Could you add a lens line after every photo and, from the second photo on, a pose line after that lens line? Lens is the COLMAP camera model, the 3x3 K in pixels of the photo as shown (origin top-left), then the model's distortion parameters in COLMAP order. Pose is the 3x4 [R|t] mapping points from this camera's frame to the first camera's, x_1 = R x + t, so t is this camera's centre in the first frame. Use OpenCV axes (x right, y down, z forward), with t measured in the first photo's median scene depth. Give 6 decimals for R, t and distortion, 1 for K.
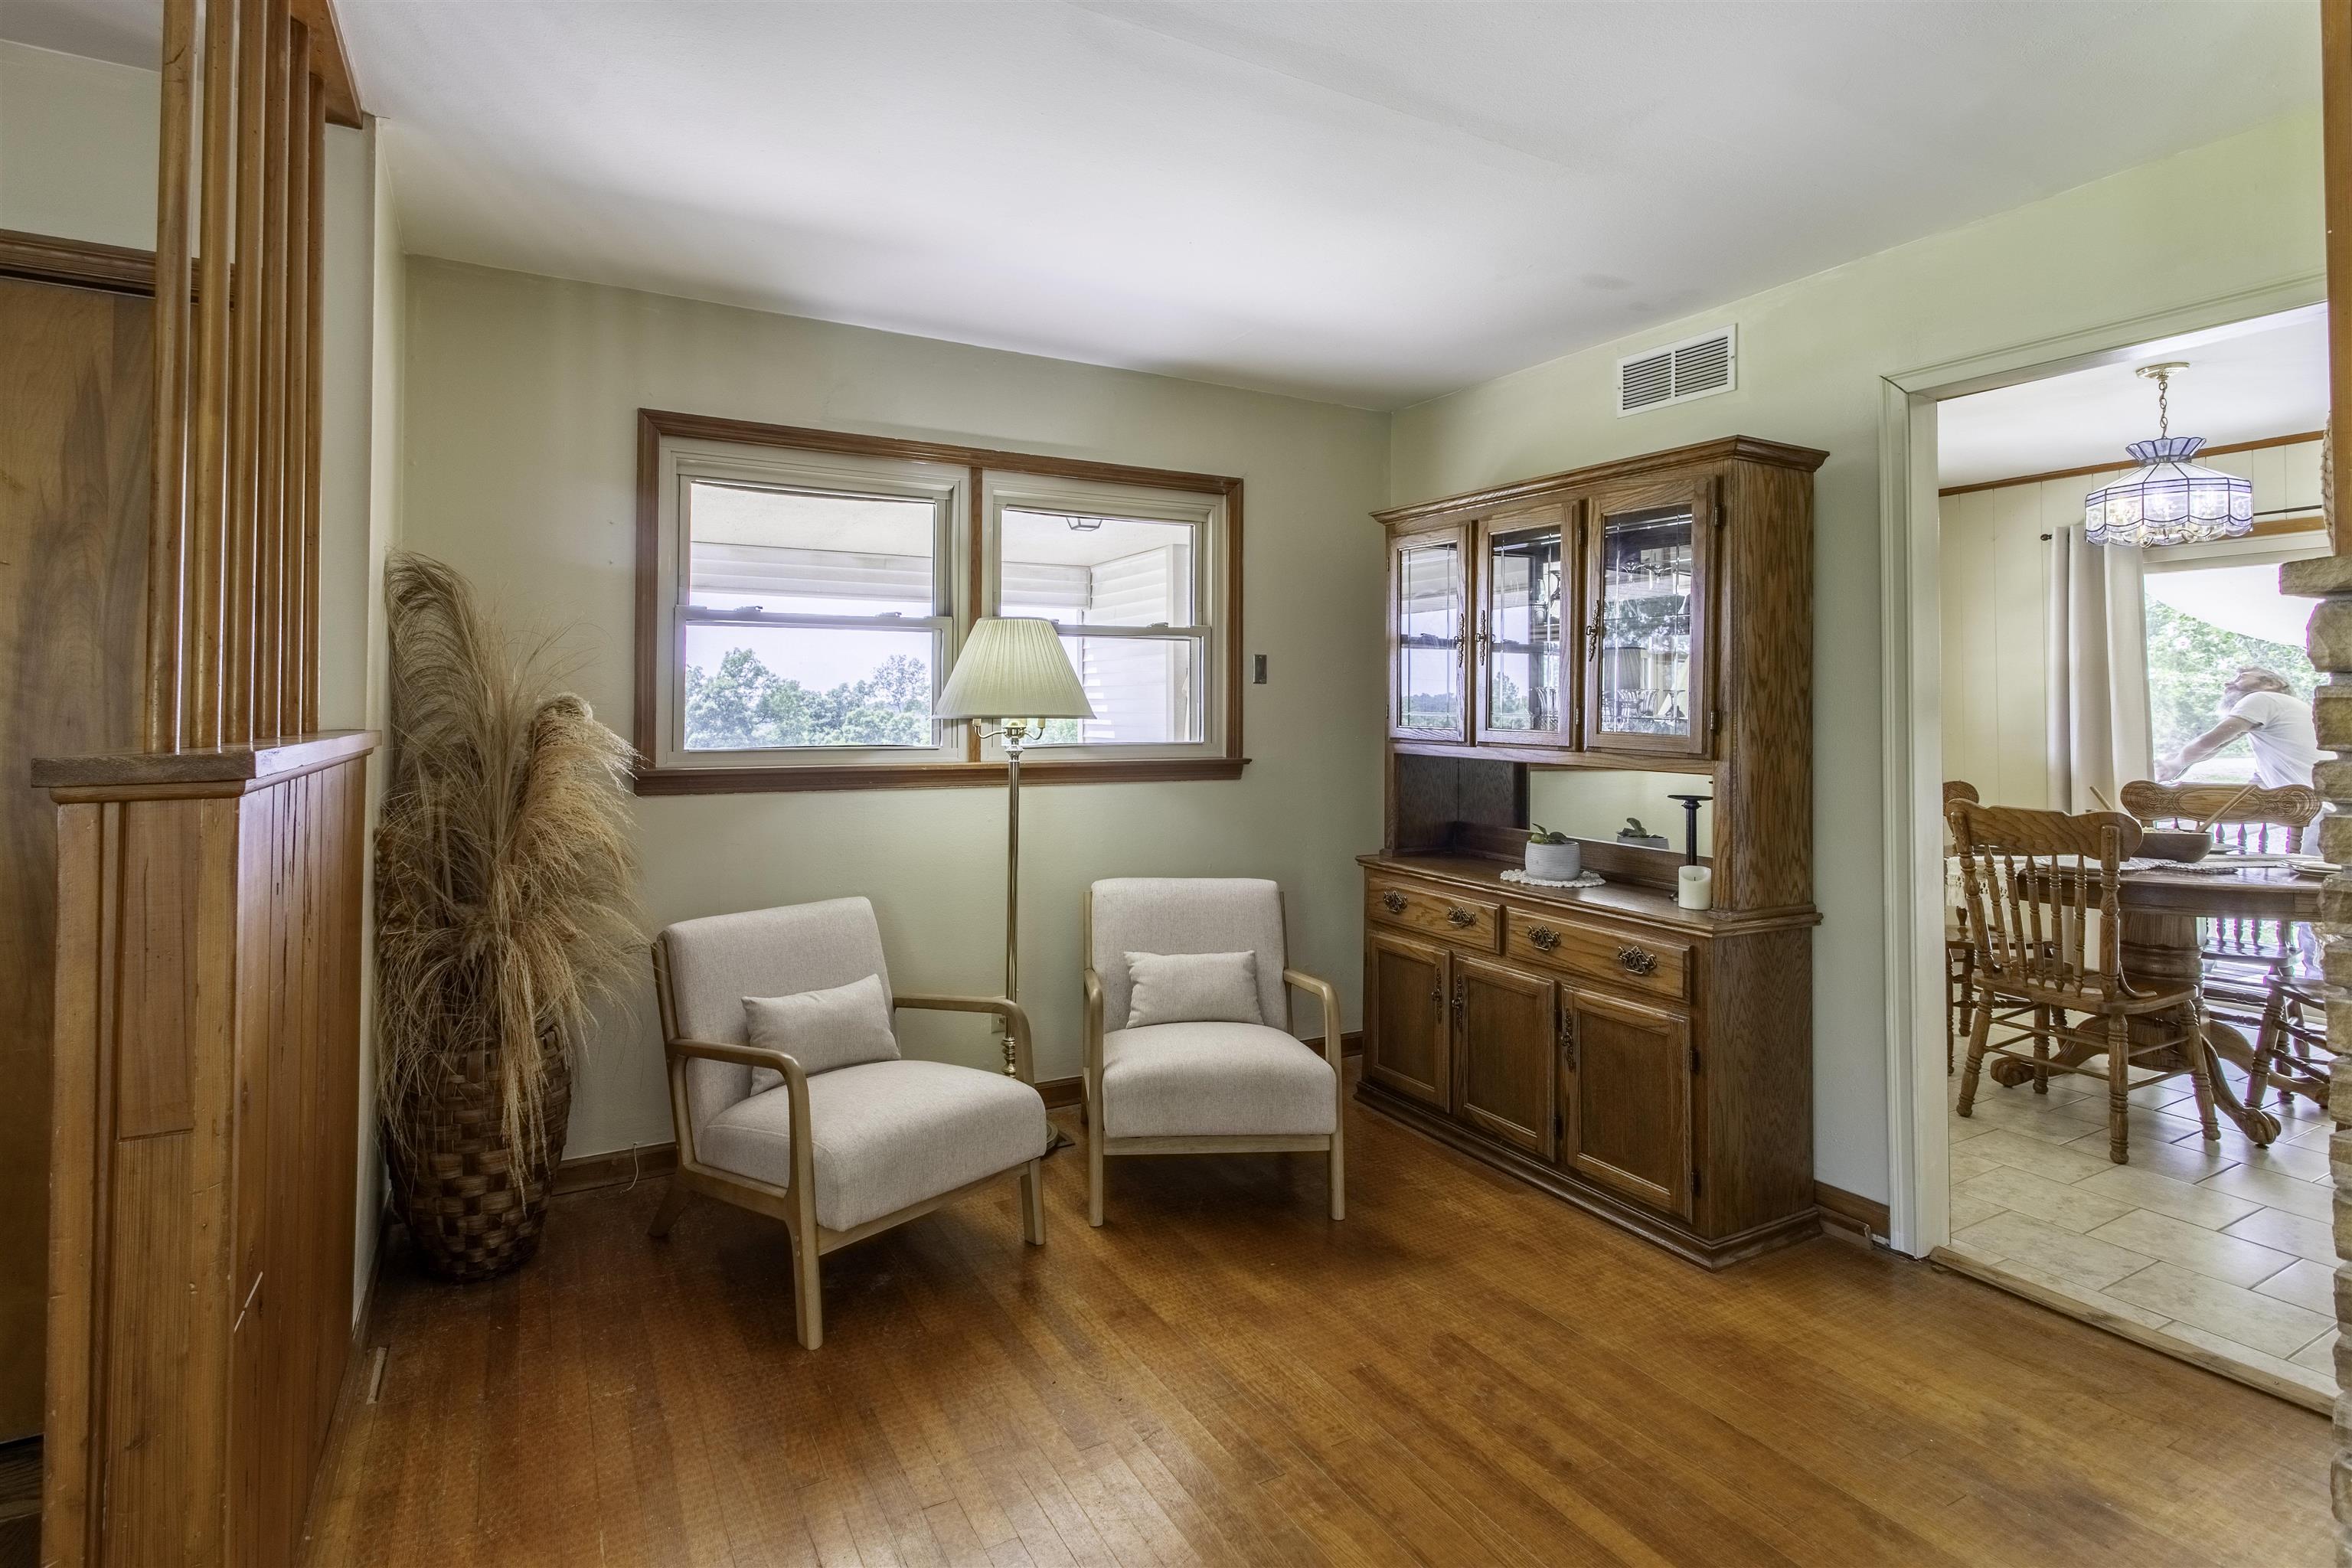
lens RADIAL K [[1141.6, 0, 1130.7], [0, 1141.6, 678.5], [0, 0, 1]] dist [0.002692, 0.000560]
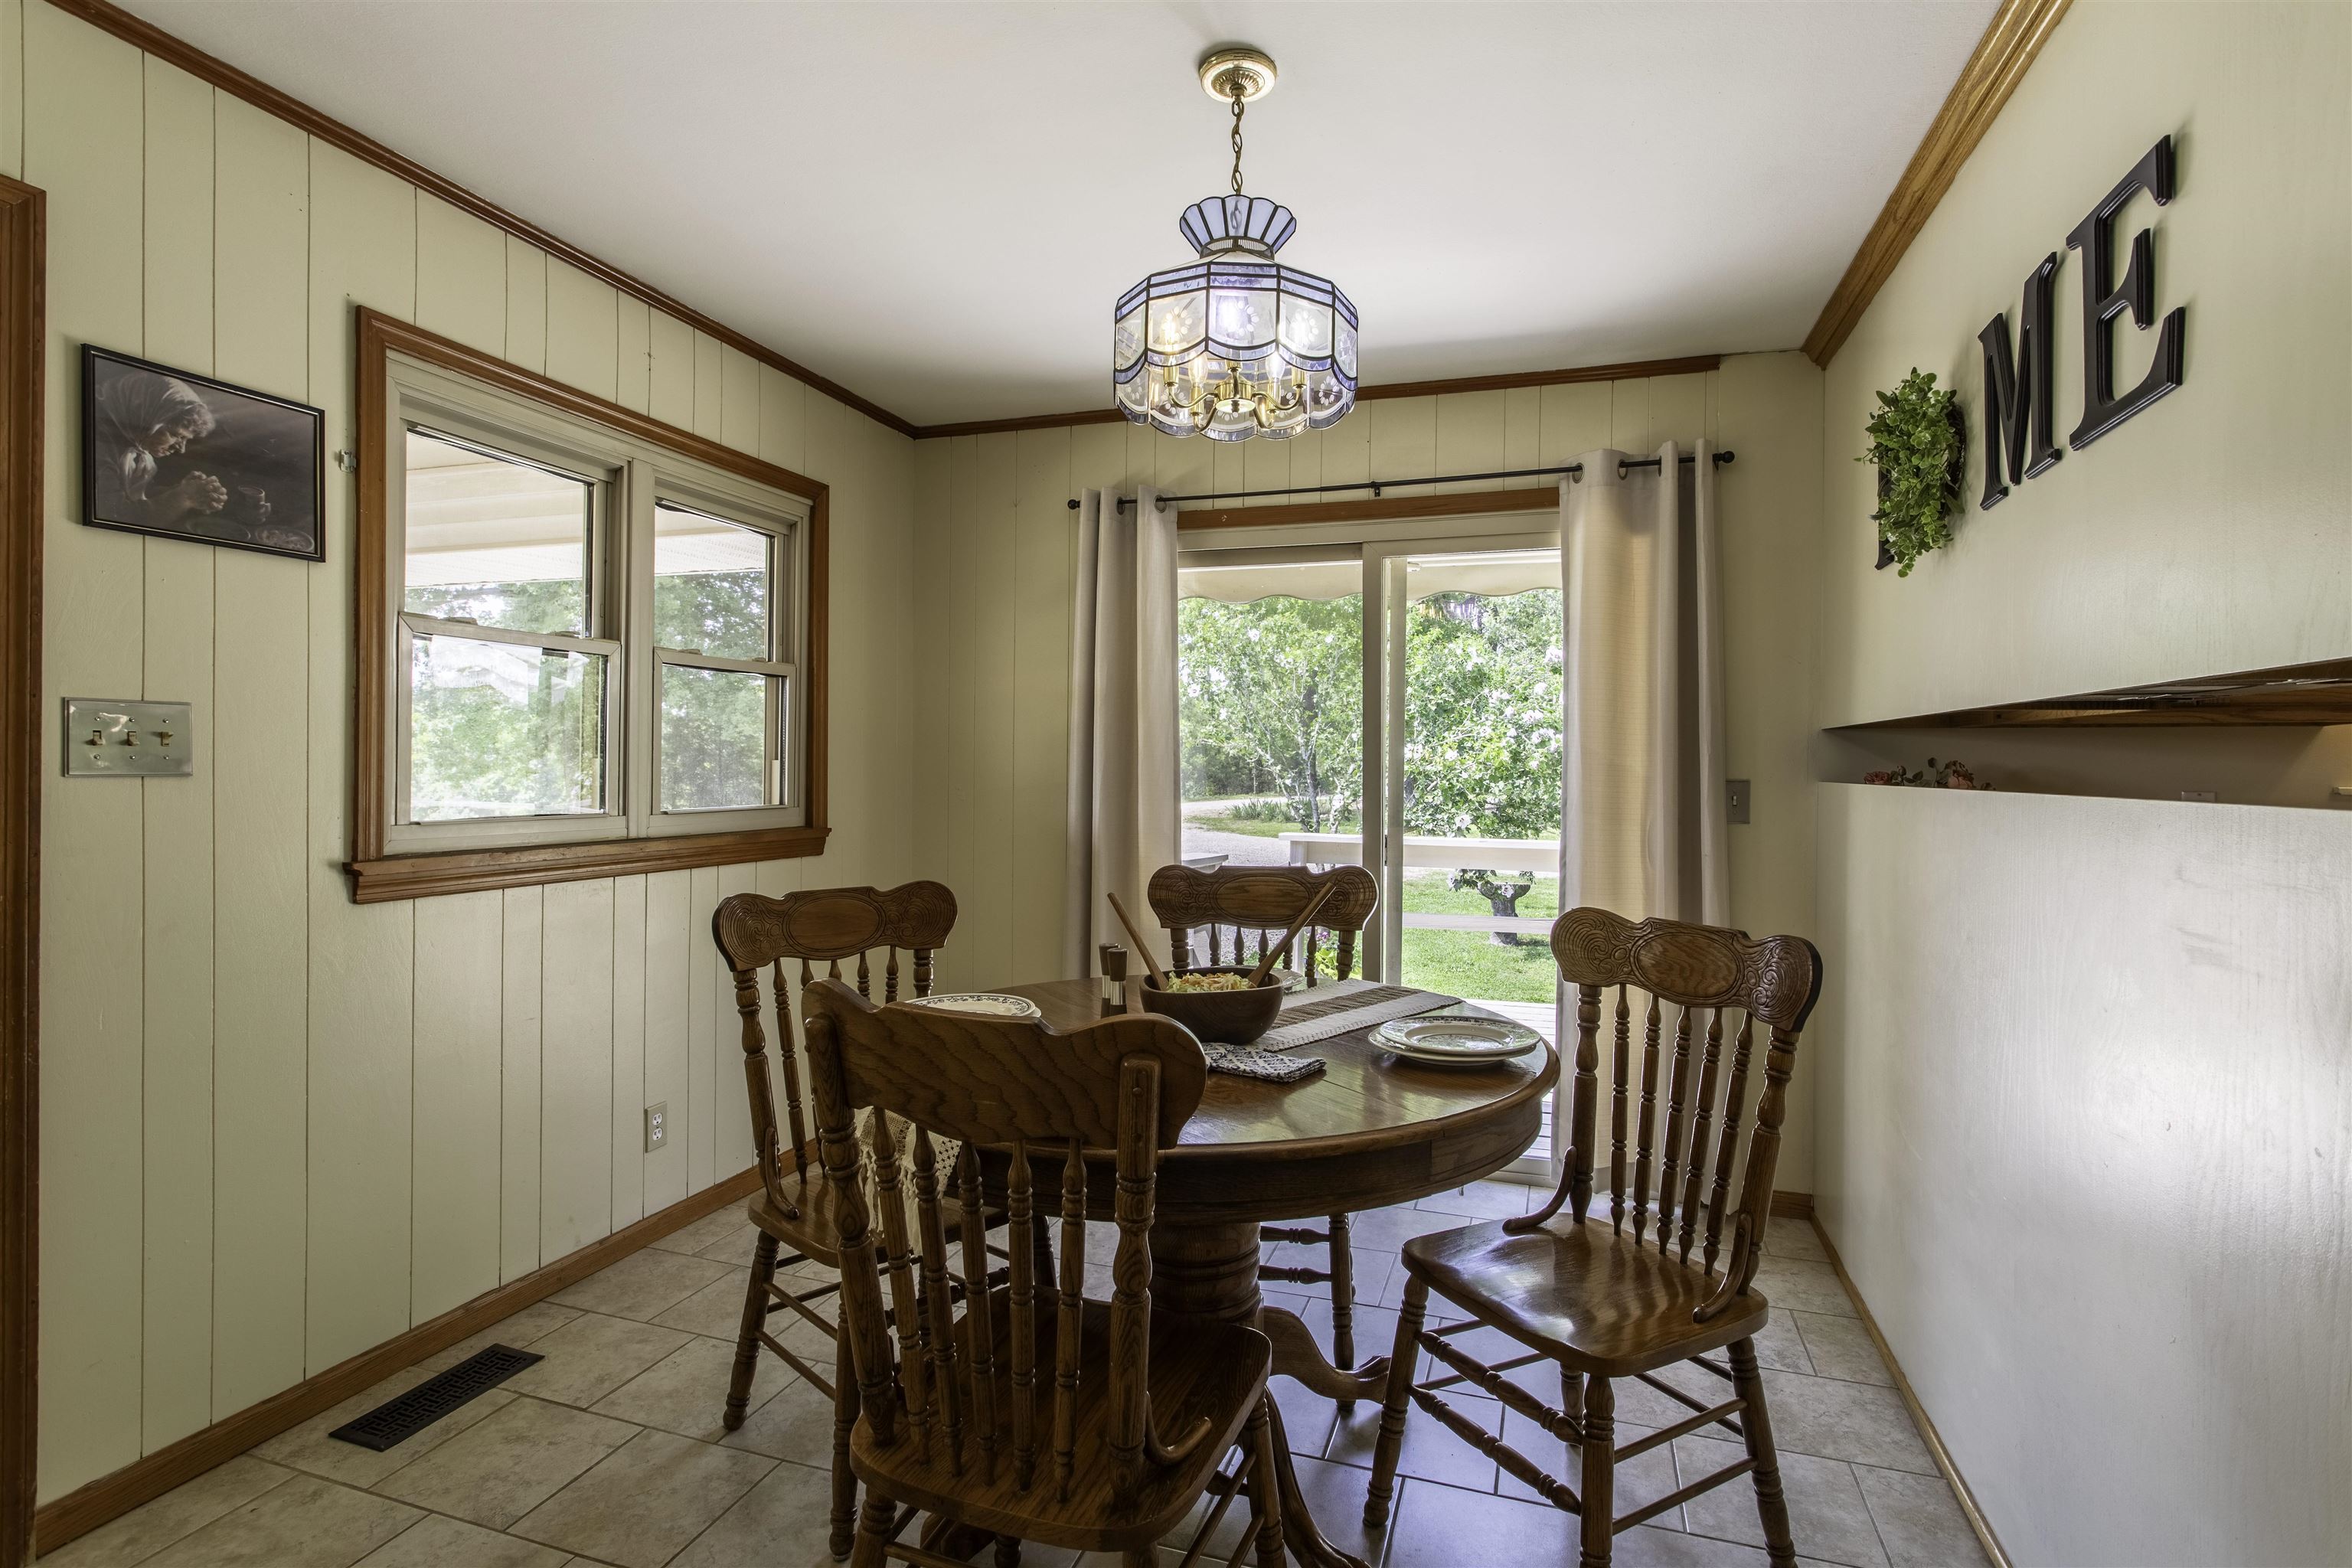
lens RADIAL K [[1120.6, 0, 1184.1], [0, 1120.6, 757.4], [0, 0, 1]] dist [-0.000729, 0.000828]
pose [[0.726707, 0.006935, 0.686912, 0.558577], [-0.026275, 0.999498, 0.017707, 0.024043], [-0.686445, -0.030916, 0.726525, 0.660858]]
